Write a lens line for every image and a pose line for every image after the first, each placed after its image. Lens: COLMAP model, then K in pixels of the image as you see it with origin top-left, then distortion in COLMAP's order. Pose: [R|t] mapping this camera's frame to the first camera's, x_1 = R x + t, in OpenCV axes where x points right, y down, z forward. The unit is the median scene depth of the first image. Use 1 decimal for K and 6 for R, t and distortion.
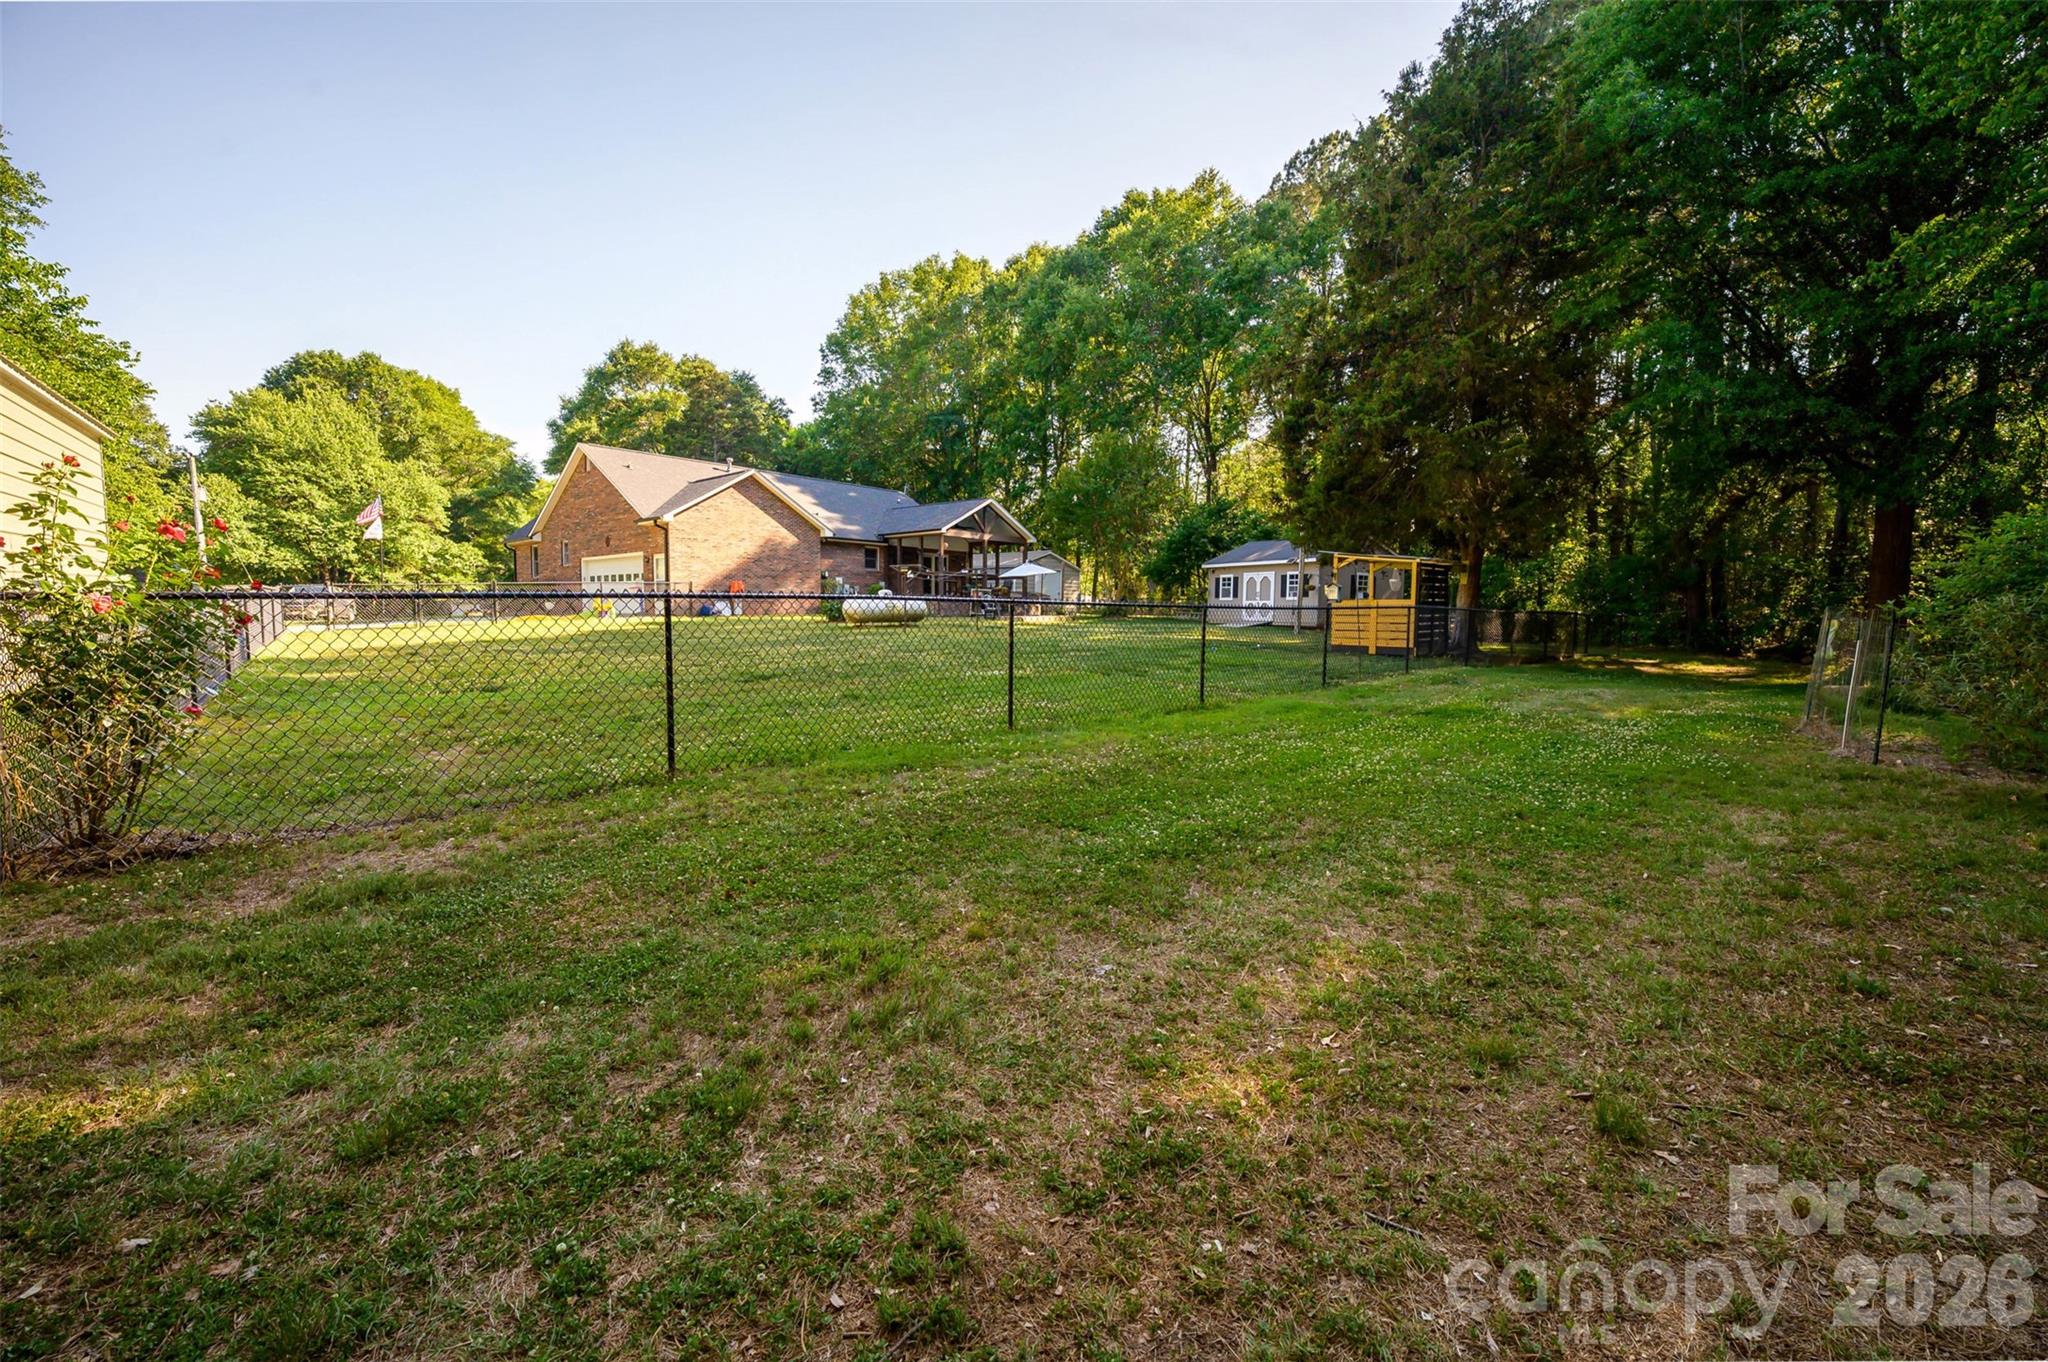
lens RADIAL K [[822.8, 0, 1022.0], [0, 822.8, 685.6], [0, 0, 1]] dist [-0.000057, -0.000103]
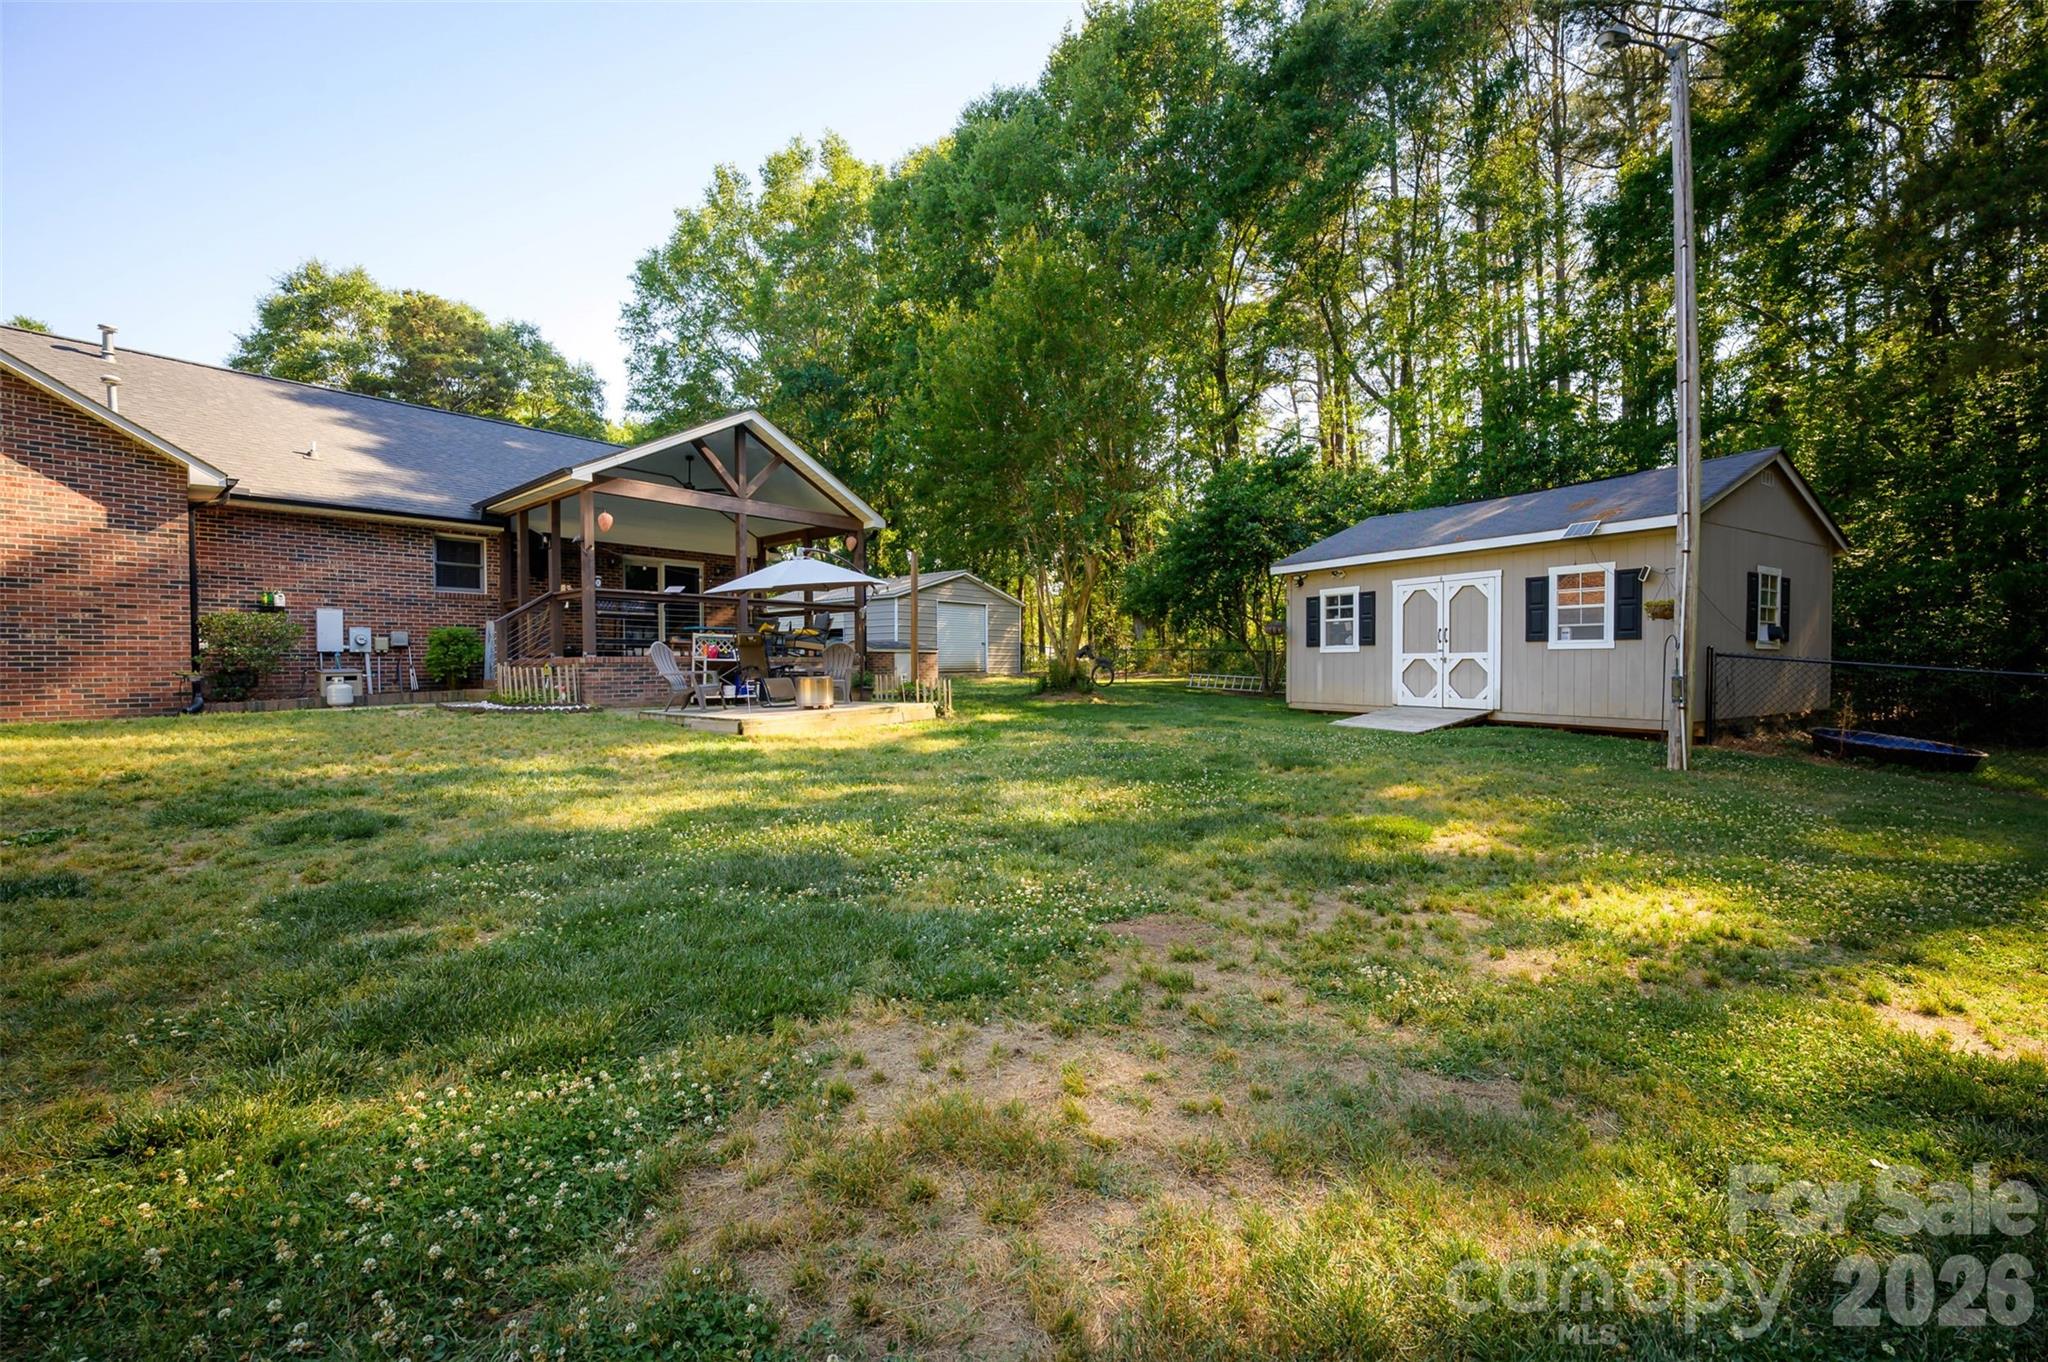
lens RADIAL K [[822.8, 0, 1026.5], [0, 822.8, 673.6], [0, 0, 1]] dist [-0.000057, -0.000103]
pose [[0.999417, -0.016776, 0.029730, 0.082855], [0.019046, 0.996786, -0.077819, -0.063735], [-0.028329, 0.078340, 0.996524, 0.593091]]
